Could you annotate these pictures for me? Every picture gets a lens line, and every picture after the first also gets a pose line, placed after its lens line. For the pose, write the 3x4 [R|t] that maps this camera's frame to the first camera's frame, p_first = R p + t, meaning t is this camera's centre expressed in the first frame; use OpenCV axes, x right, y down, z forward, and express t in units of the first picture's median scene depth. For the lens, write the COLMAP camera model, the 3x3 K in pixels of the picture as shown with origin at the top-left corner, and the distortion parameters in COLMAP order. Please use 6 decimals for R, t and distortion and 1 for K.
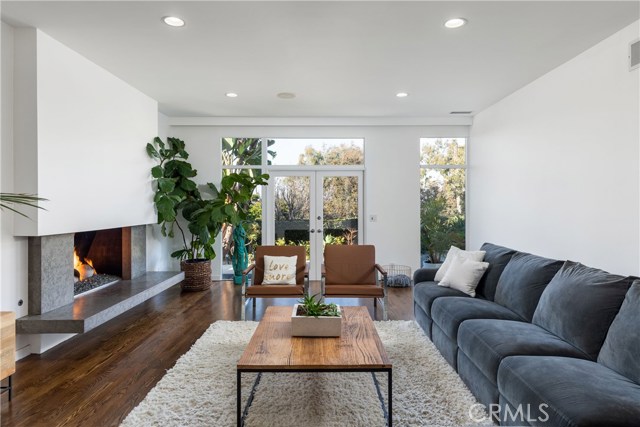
lens RADIAL K [[375.6, 0, 319.8], [0, 375.6, 202.6], [0, 0, 1]] dist [-0.000319, -0.001237]
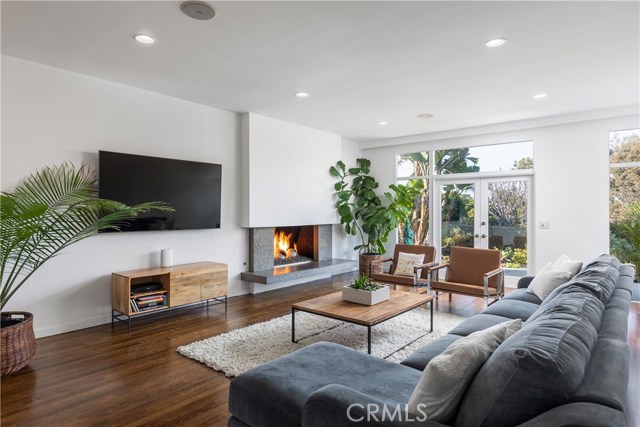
lens RADIAL K [[375.6, 0, 319.8], [0, 375.6, 202.6], [0, 0, 1]] dist [-0.000319, -0.001237]
pose [[0.758853, -0.010222, -0.651181, 0.449051], [0.001197, 0.999897, -0.014302, -0.002626], [0.651260, 0.010074, 0.758787, -0.099254]]
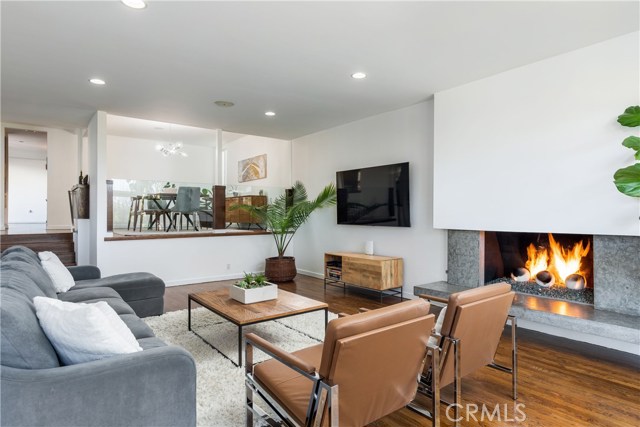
lens RADIAL K [[375.6, 0, 319.8], [0, 375.6, 202.6], [0, 0, 1]] dist [-0.000319, -0.001237]
pose [[-0.791807, -0.010067, -0.610689, 0.374613], [0.006150, 0.999682, -0.024455, 0.011578], [0.610741, -0.023119, -0.791493, 1.275964]]
